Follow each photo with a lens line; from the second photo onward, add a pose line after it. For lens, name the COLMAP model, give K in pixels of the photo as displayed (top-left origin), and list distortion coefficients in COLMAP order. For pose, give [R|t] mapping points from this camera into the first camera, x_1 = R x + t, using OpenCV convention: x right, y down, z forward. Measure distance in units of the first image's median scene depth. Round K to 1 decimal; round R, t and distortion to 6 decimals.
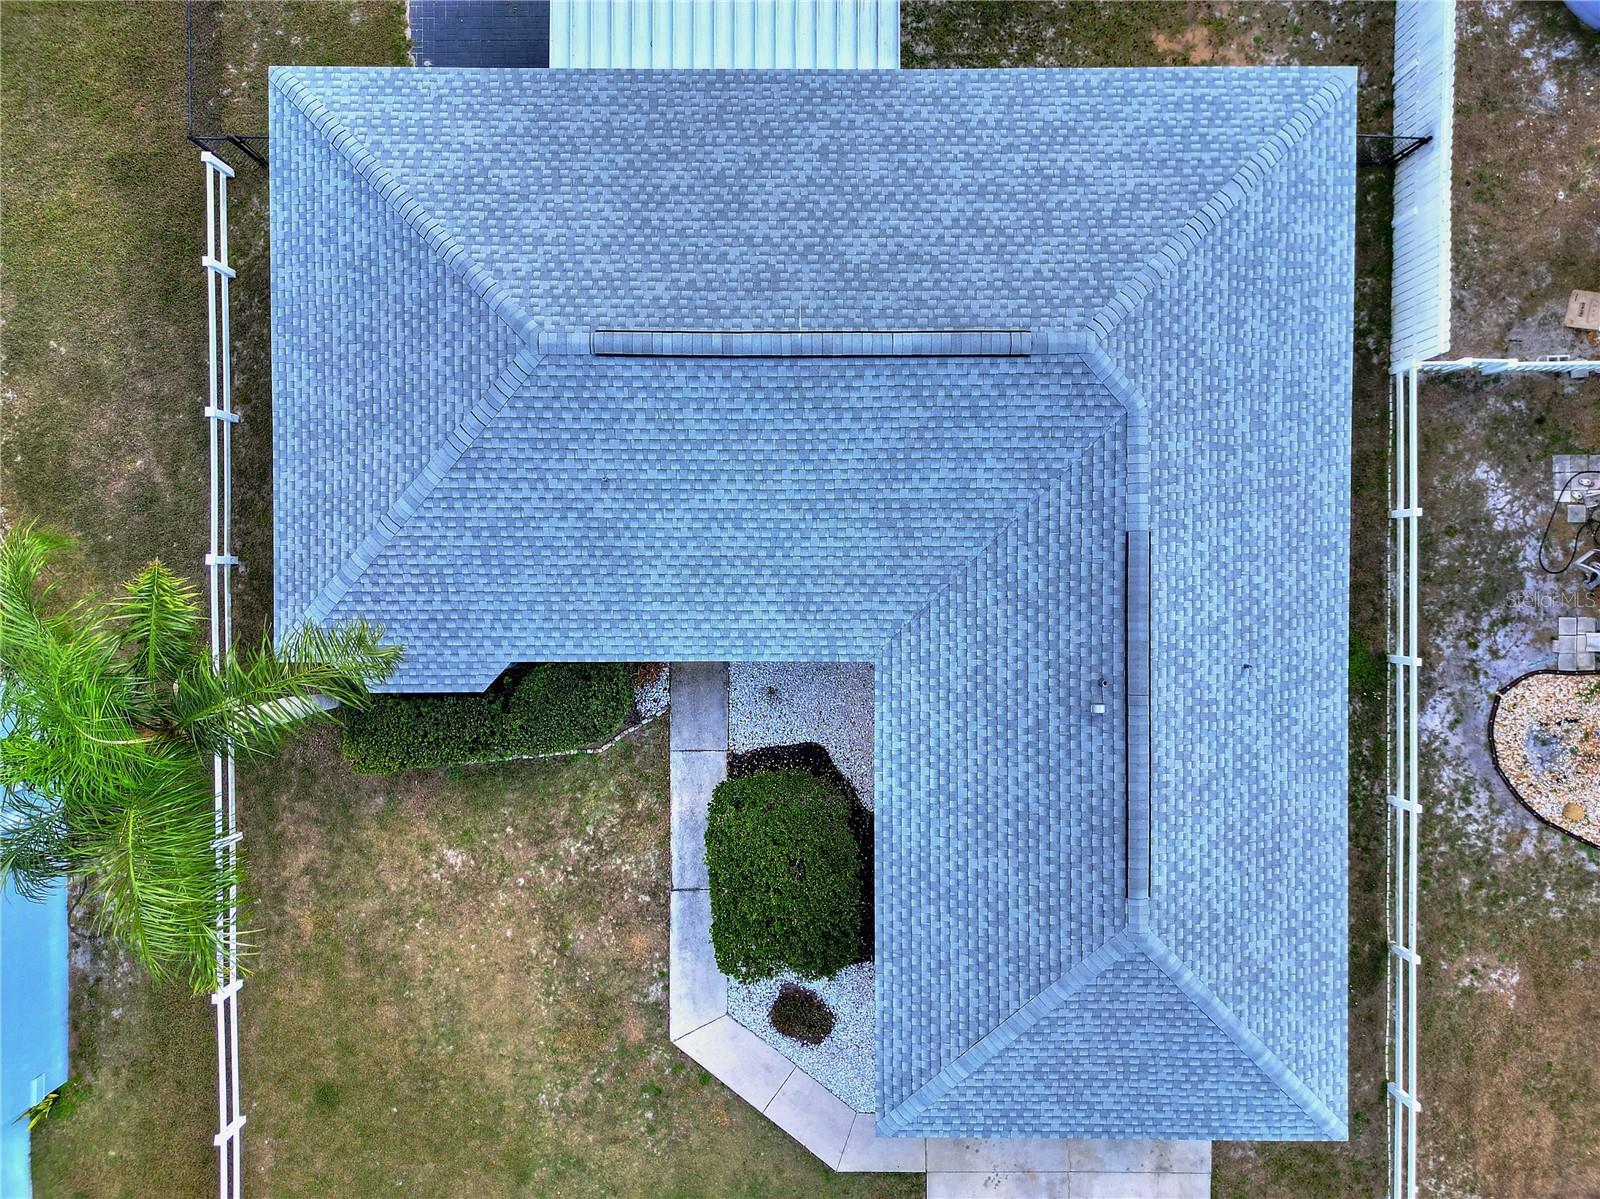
lens RADIAL K [[1111.9, 0, 793.9], [0, 1111.9, 602.2], [0, 0, 1]] dist [0.060866, -0.057728]
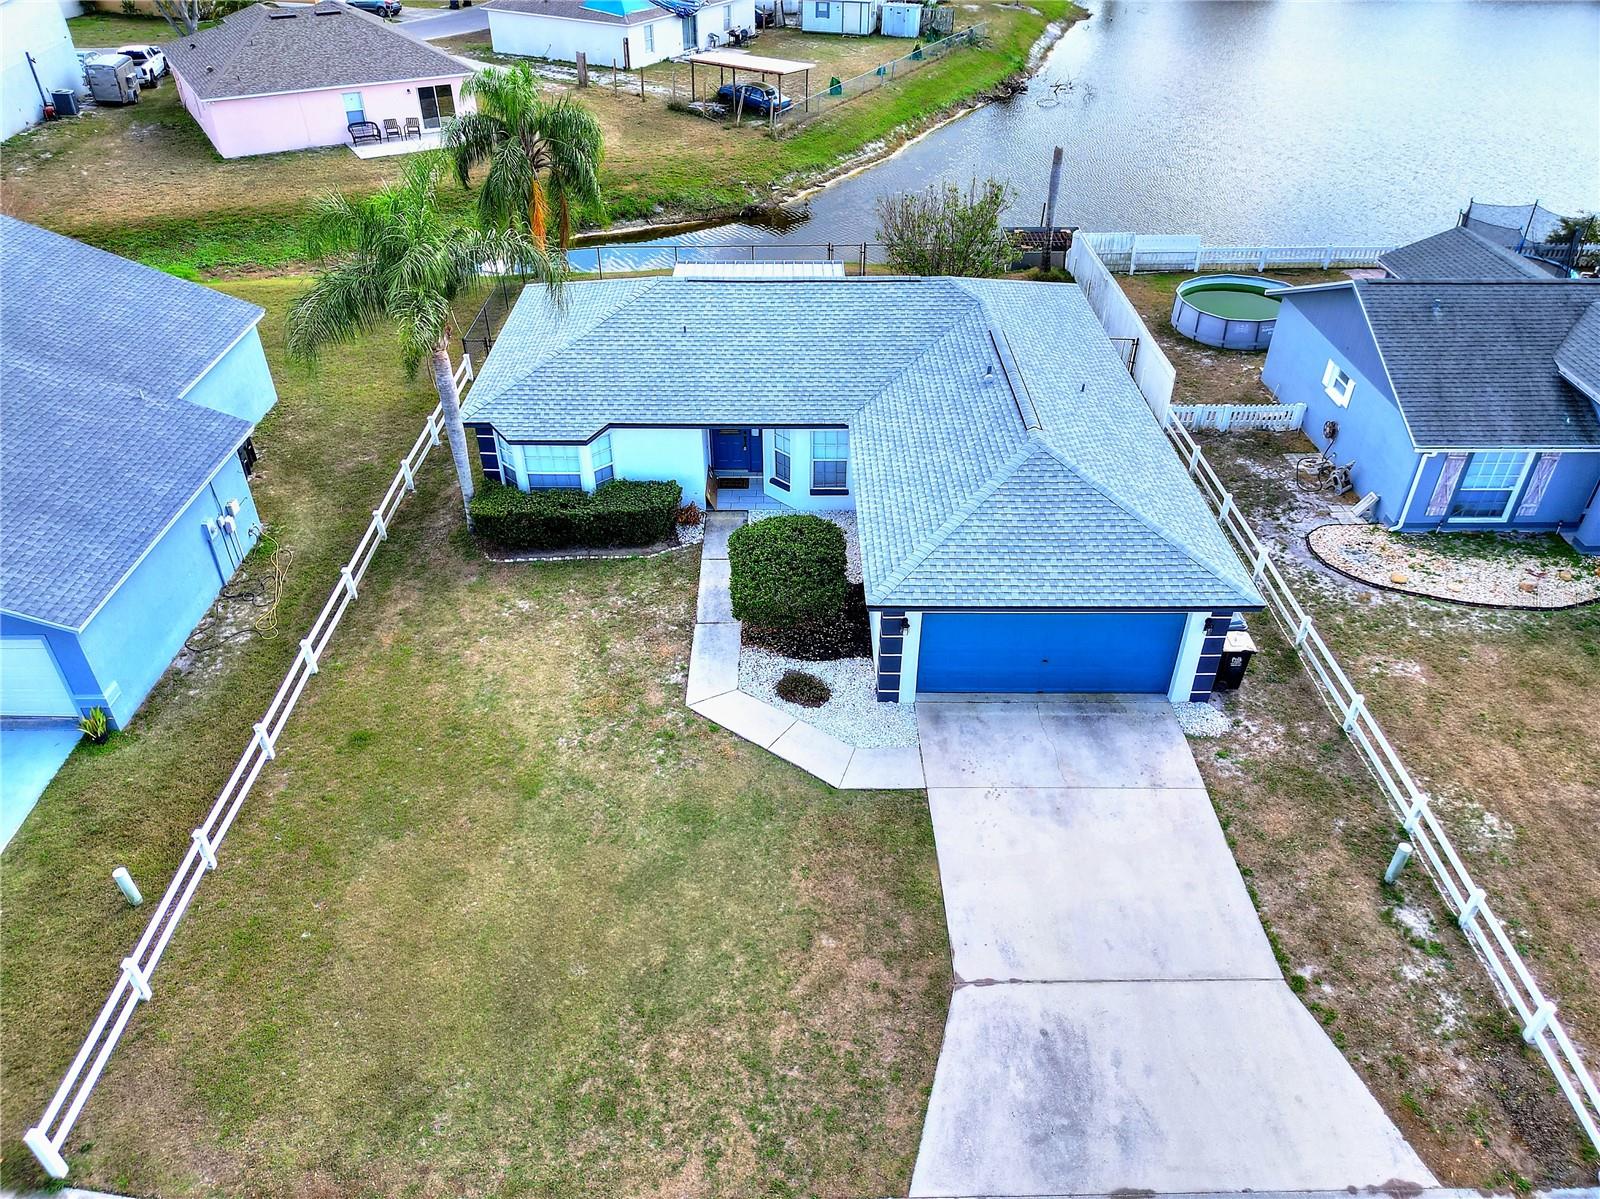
lens RADIAL K [[1111.9, 0, 799.0], [0, 1111.9, 591.2], [0, 0, 1]] dist [0.060866, -0.057728]
pose [[0.999950, -0.000641, 0.009980, -0.008714], [0.008570, 0.569278, -0.822101, 1.238776], [-0.005154, 0.822145, 0.569255, 0.278136]]
